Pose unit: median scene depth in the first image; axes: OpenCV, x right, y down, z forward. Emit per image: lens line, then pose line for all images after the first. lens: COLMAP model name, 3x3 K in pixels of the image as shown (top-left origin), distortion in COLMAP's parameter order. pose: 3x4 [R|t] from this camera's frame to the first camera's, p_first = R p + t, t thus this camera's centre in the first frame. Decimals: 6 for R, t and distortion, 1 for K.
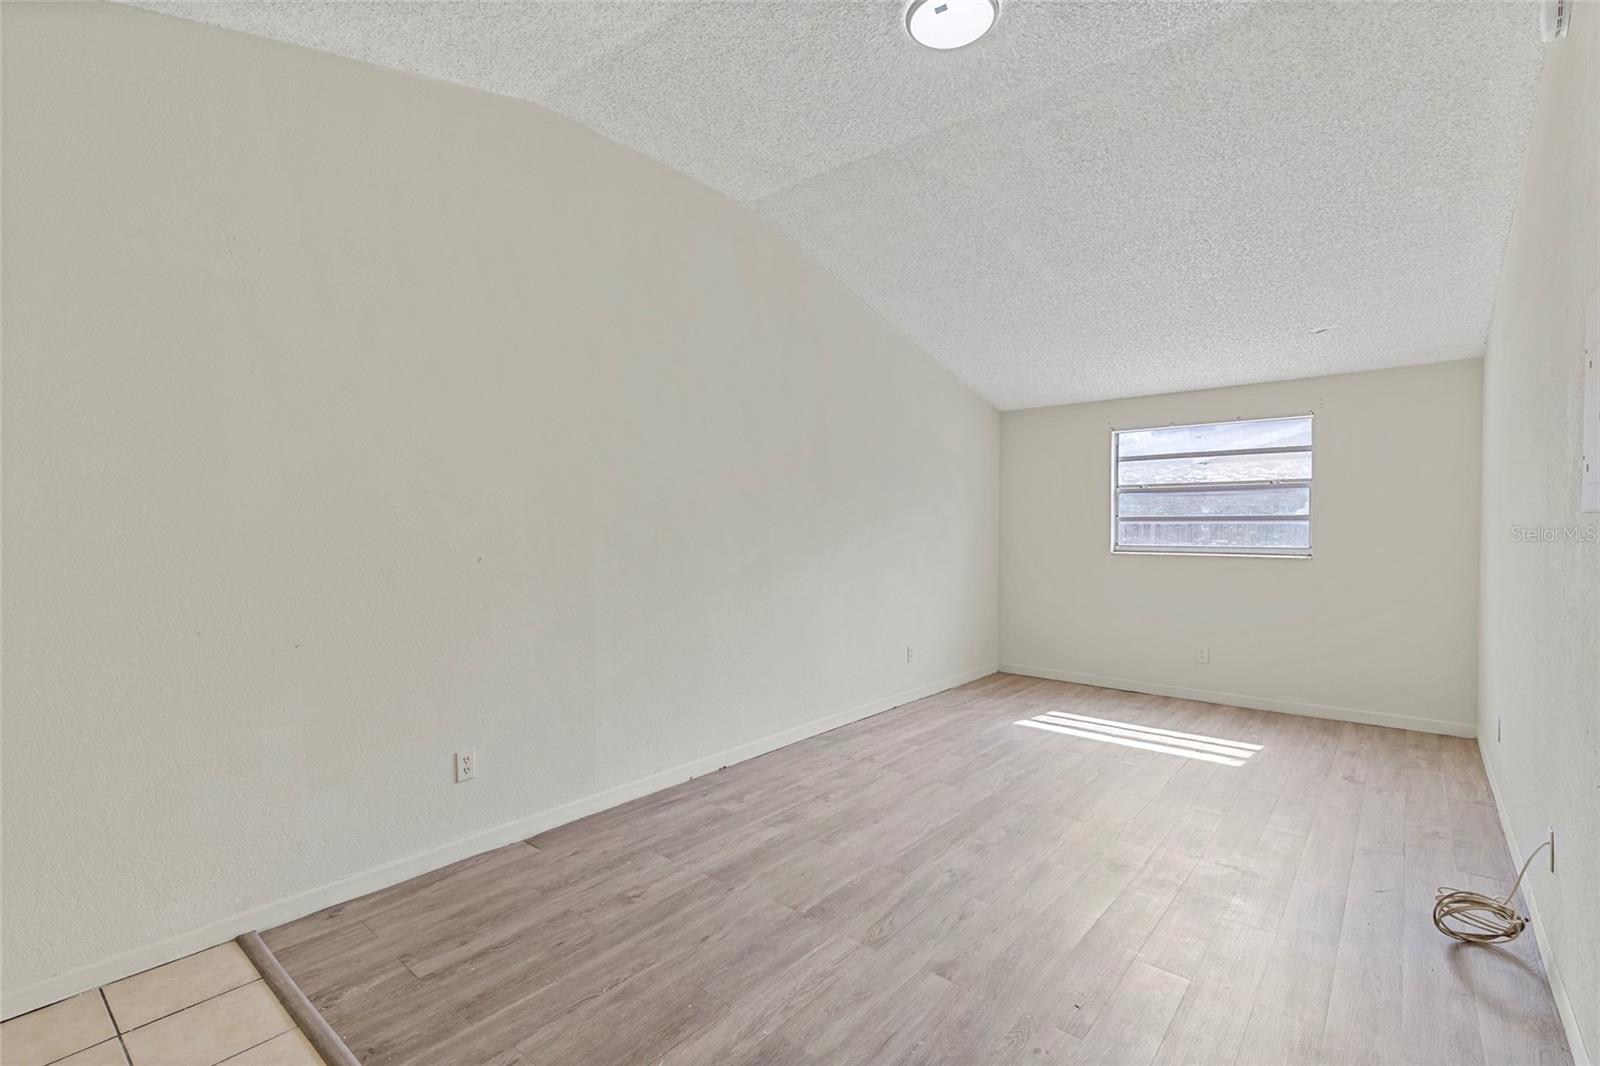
lens RADIAL K [[726.6, 0, 801.4], [0, 726.6, 528.2], [0, 0, 1]] dist [0.000493, -0.000540]
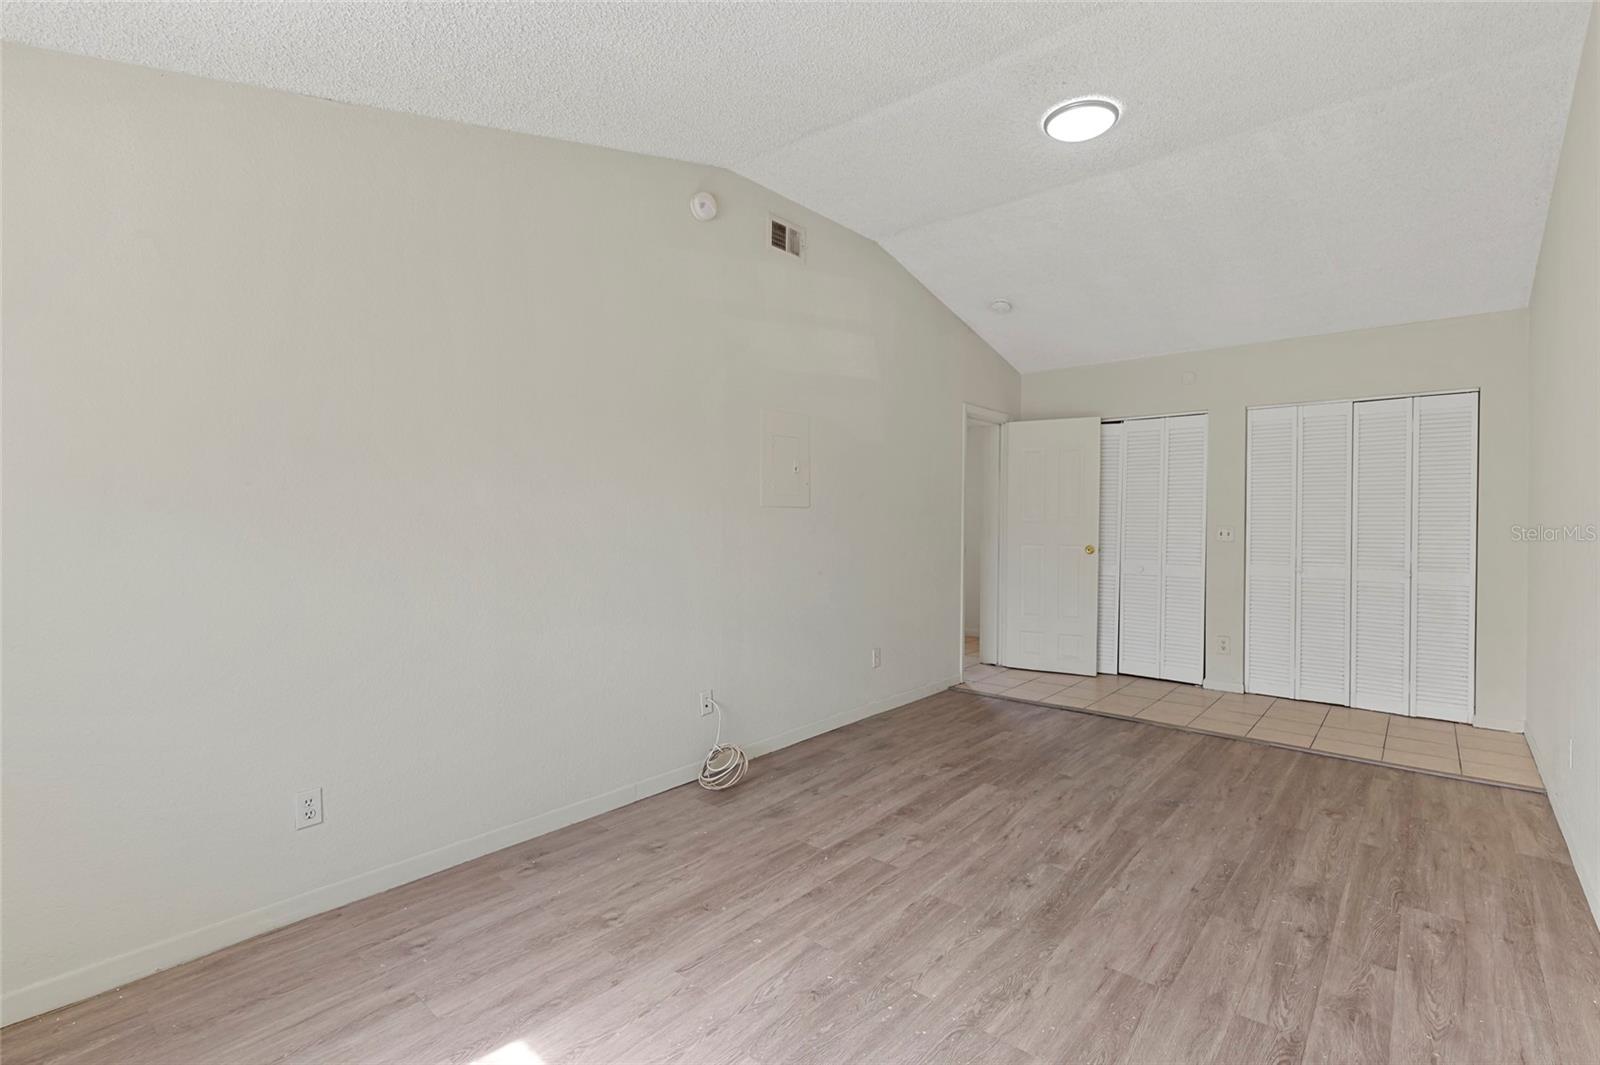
lens RADIAL K [[726.6, 0, 808.9], [0, 726.6, 535.6], [0, 0, 1]] dist [0.000493, -0.000540]
pose [[-0.999877, 0.000081, 0.015663, 0.534763], [0.000652, 0.999334, 0.036492, -0.008100], [-0.015649, 0.036498, -0.999211, 1.876439]]
